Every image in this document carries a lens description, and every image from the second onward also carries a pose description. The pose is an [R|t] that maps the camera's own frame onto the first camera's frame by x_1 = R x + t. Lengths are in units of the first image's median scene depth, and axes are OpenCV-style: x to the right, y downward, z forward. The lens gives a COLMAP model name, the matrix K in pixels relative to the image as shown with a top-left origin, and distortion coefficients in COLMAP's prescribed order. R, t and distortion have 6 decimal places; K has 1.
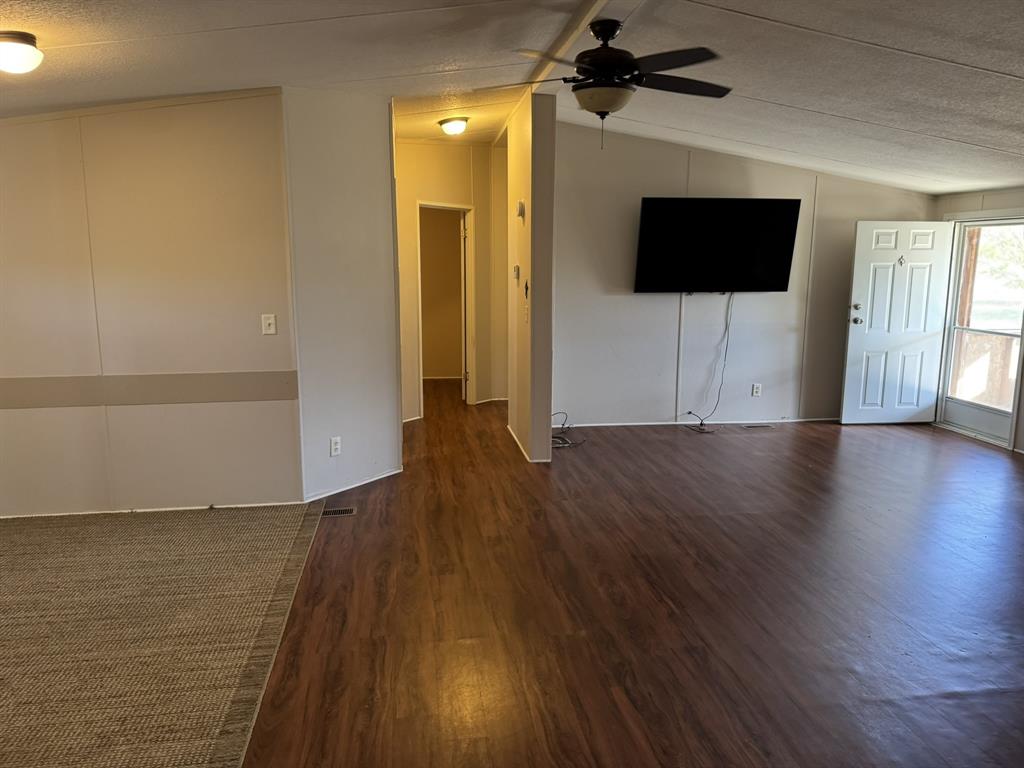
lens RADIAL K [[720.8, 0, 512.0], [0, 720.8, 384.0], [0, 0, 1]] dist [0.090730, -0.109545]
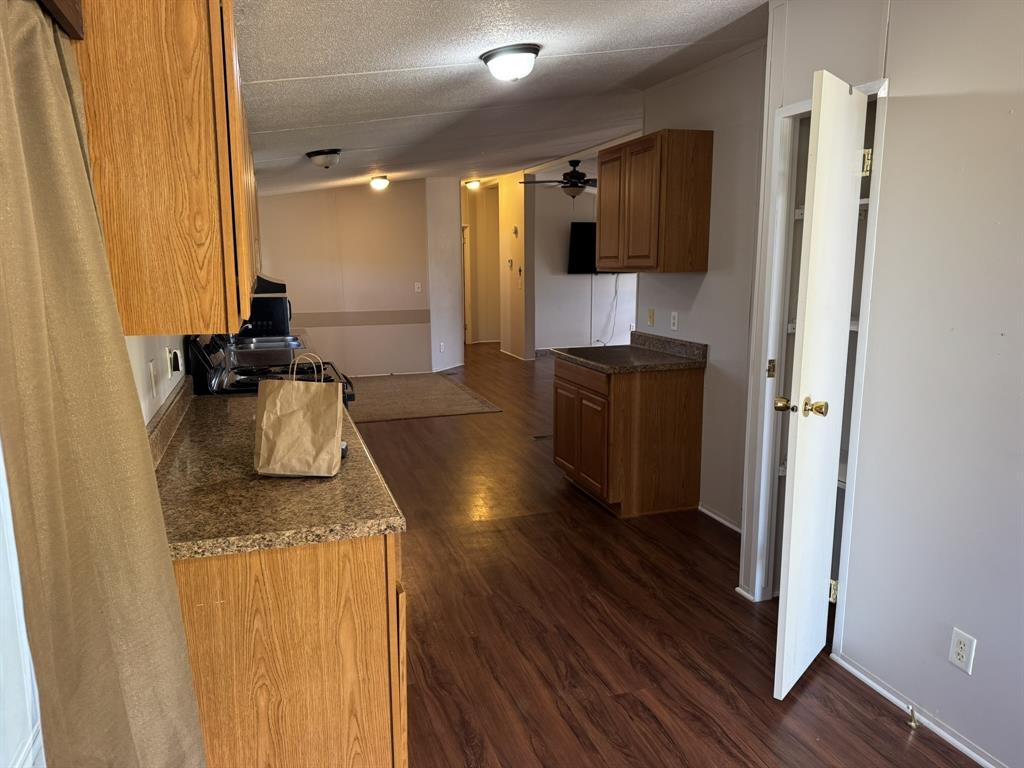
lens RADIAL K [[708.9, 0, 515.0], [0, 708.9, 396.7], [0, 0, 1]] dist [0.091268, -0.179359]
pose [[0.983896, -0.039922, 0.174225, -0.469063], [0.035260, 0.998935, 0.029773, 0.204779], [-0.175228, -0.023151, 0.984256, -1.226958]]
